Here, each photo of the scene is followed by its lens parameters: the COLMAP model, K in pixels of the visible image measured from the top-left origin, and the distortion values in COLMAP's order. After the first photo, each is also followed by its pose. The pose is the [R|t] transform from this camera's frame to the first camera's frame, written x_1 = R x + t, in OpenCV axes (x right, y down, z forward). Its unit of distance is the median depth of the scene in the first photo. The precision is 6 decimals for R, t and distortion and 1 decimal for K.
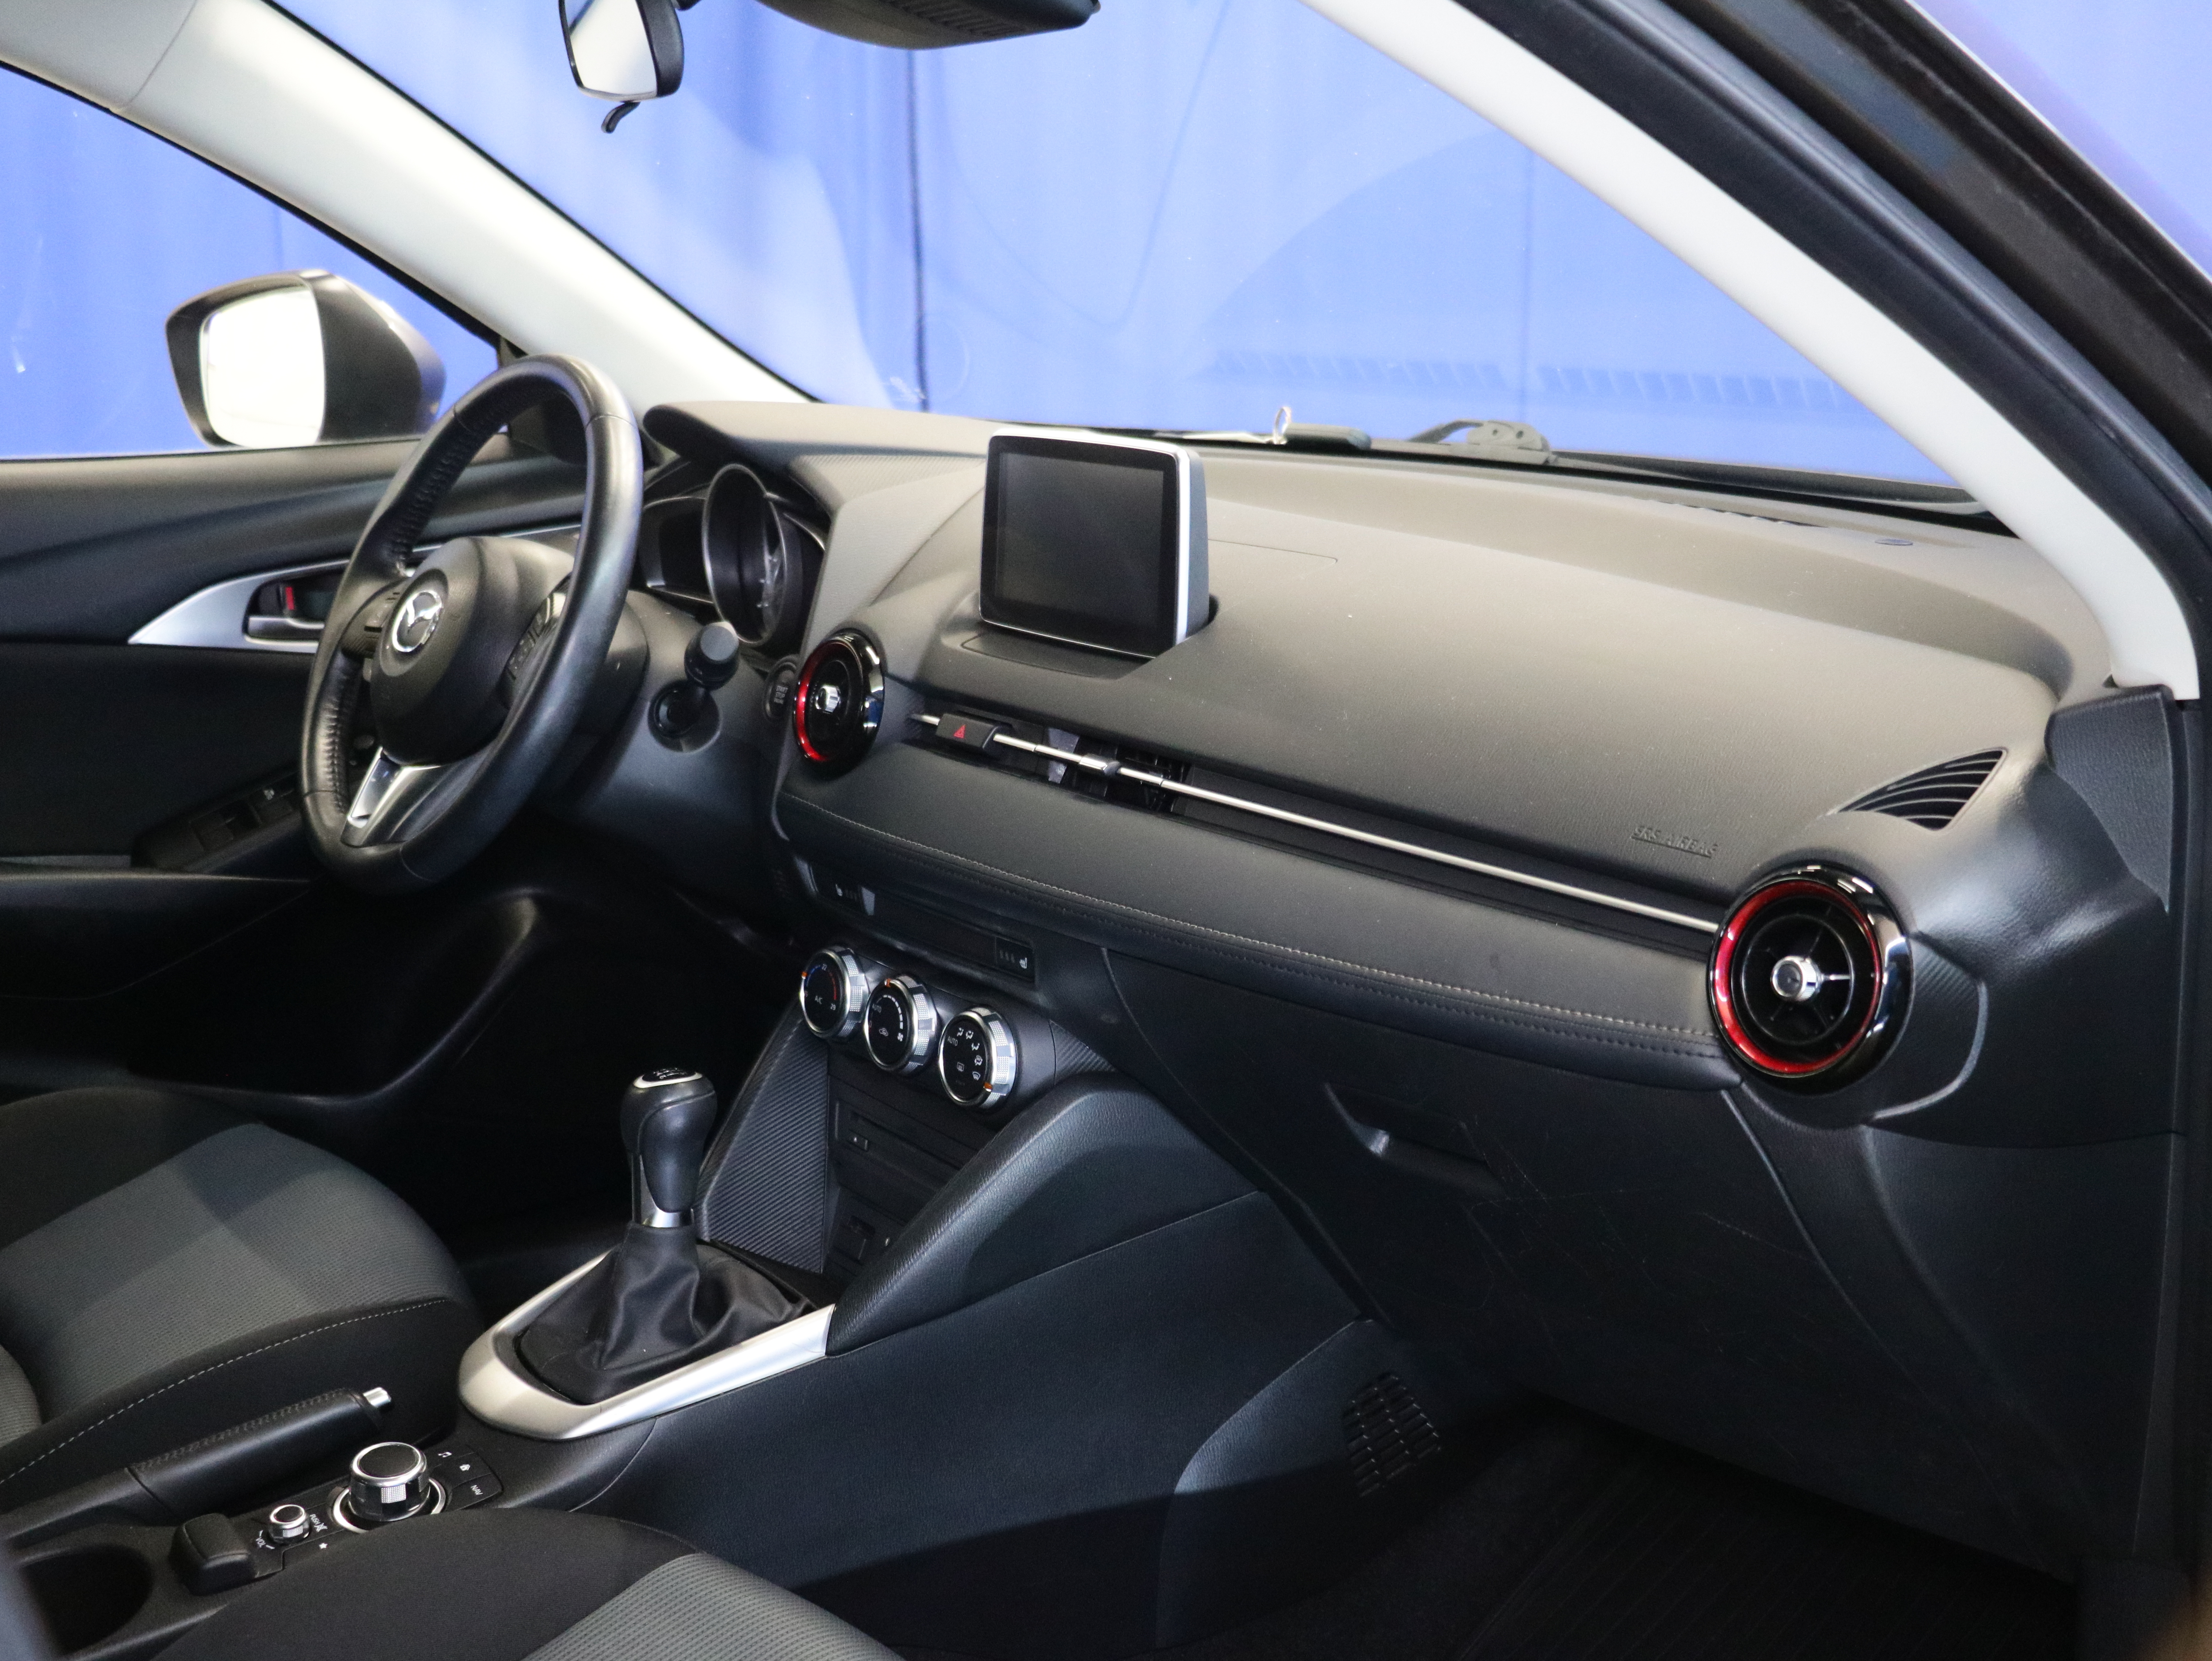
lens RADIAL K [[2363.2, 0, 1106.0], [0, 2363.2, 830.5], [0, 0, 1]] dist [-0.073564, -0.001182]
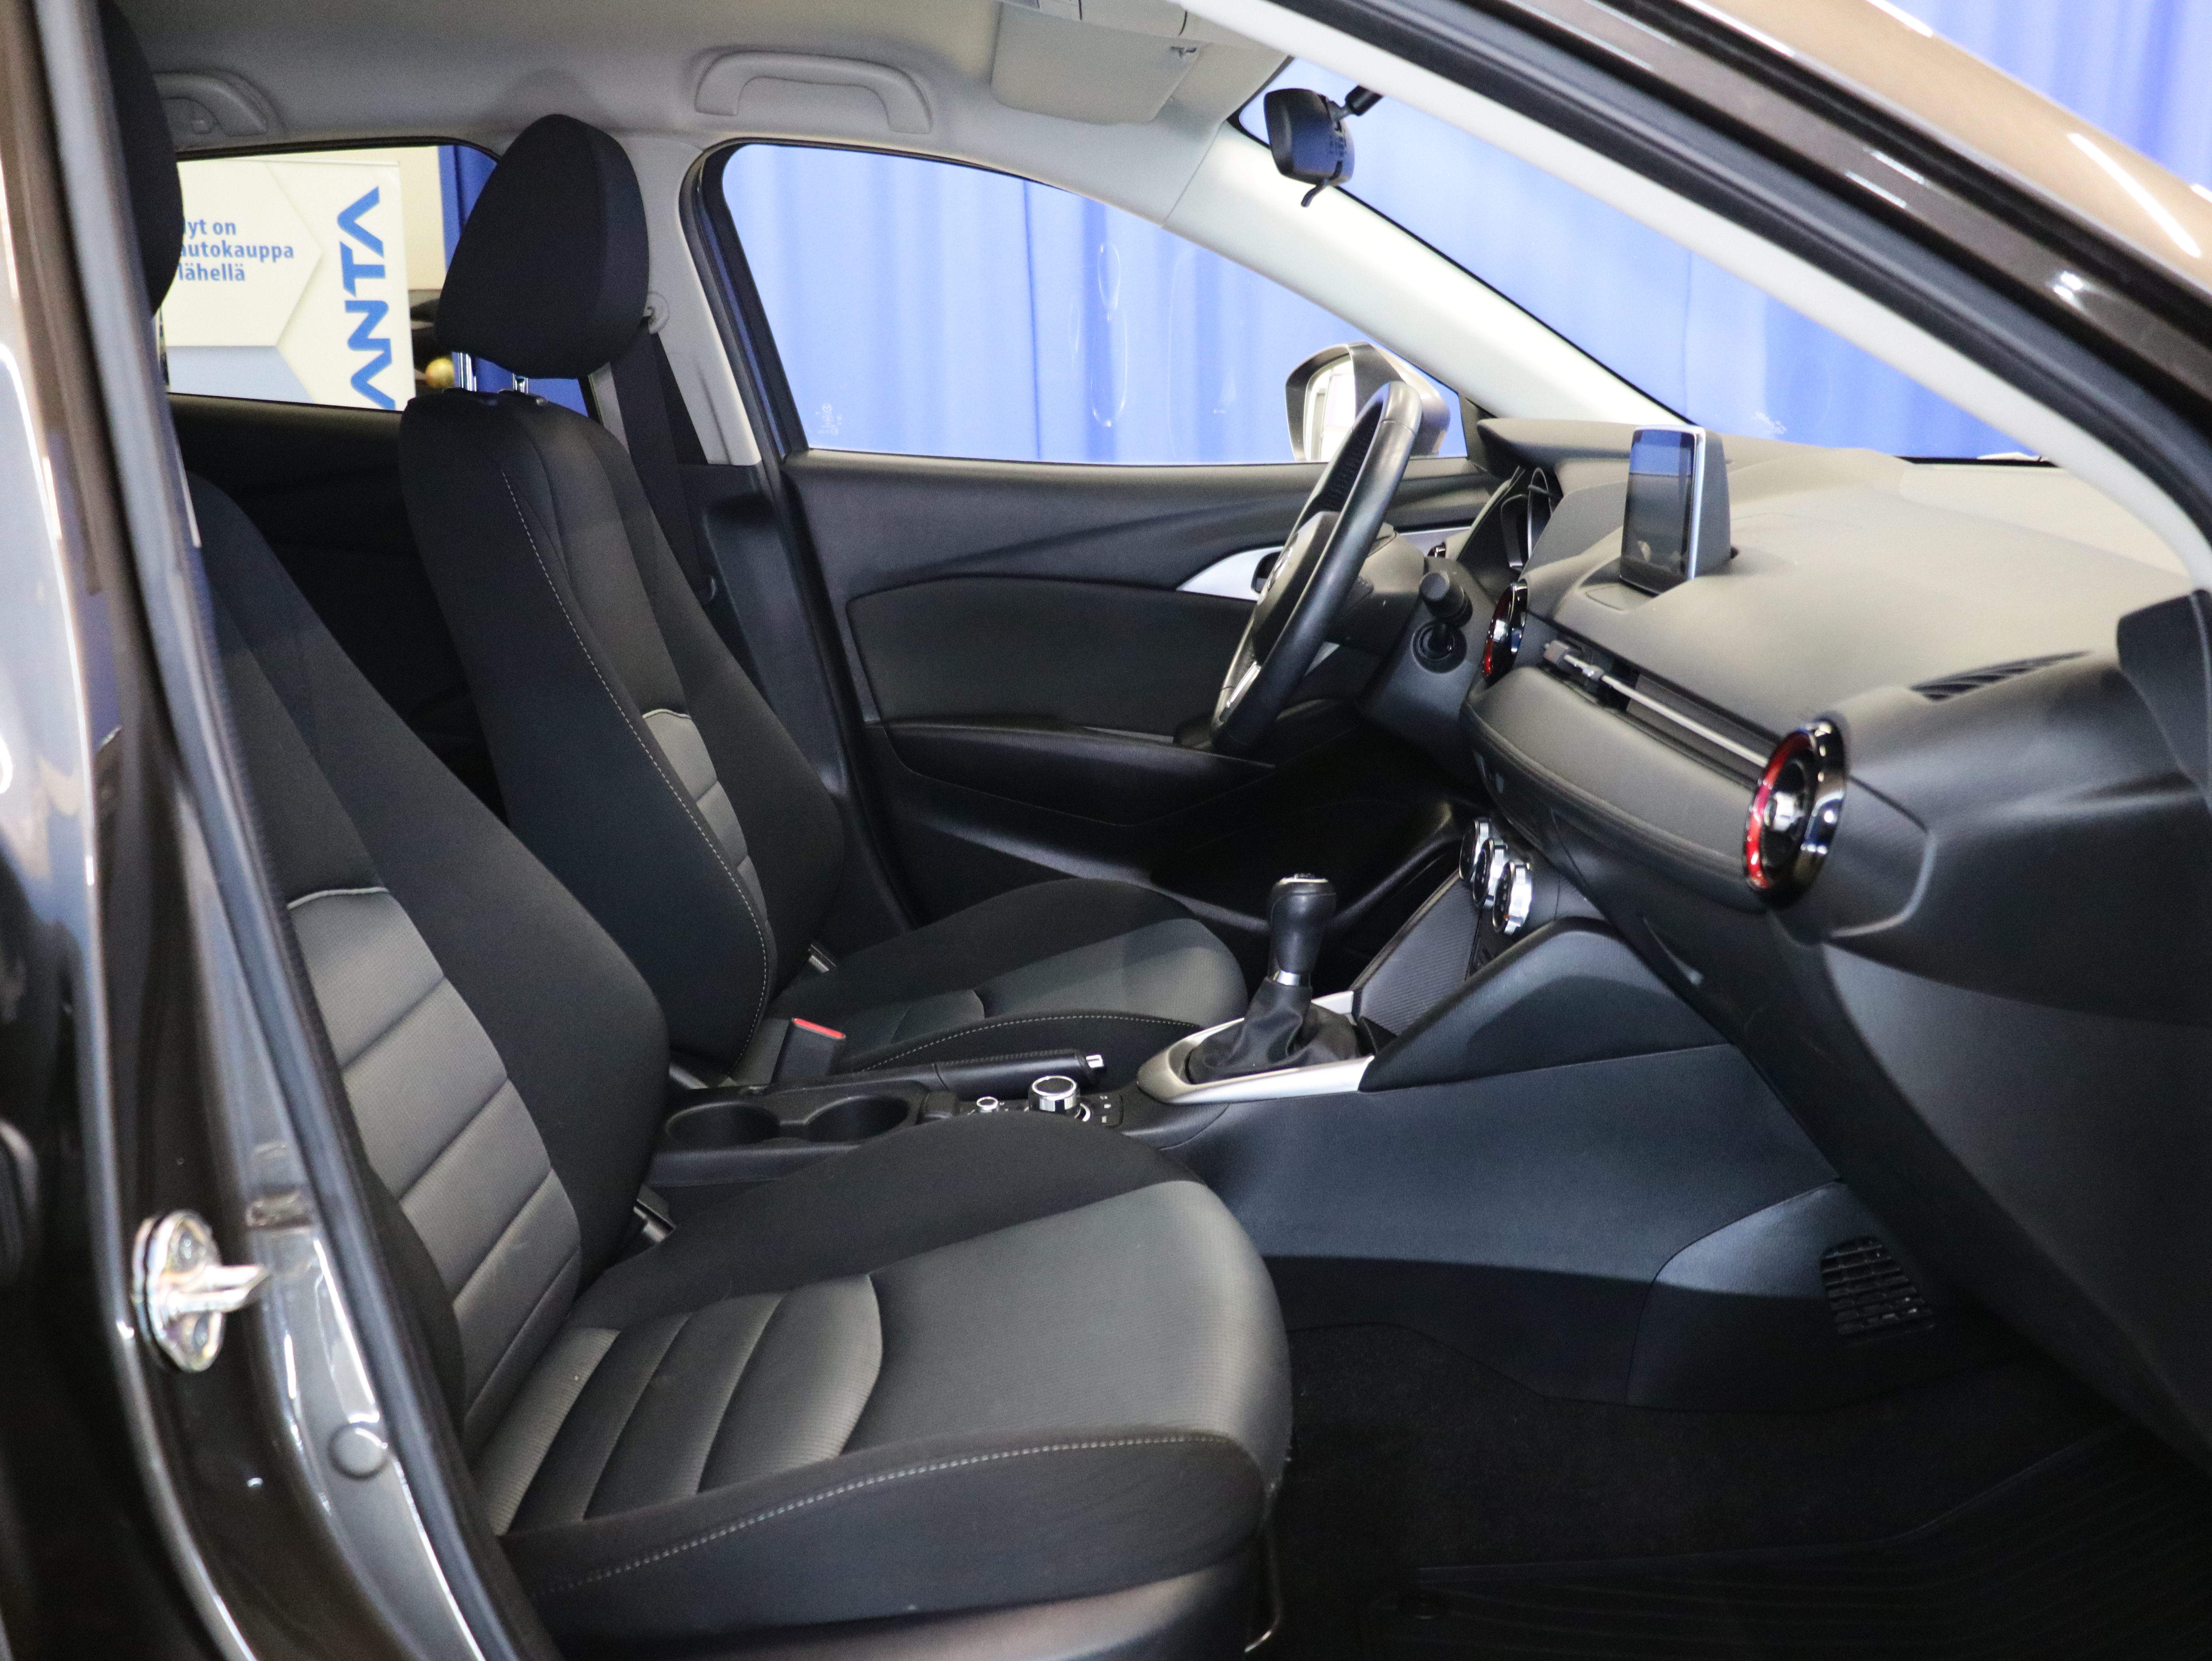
lens RADIAL K [[1961.9, 0, 1106.0], [0, 1961.9, 830.5], [0, 0, 1]] dist [-0.014555, -0.008214]
pose [[0.779745, 0.114345, -0.615567, 0.439514], [-0.126867, 0.991641, 0.023499, 0.063310], [0.613108, 0.059772, 0.787734, 0.000463]]
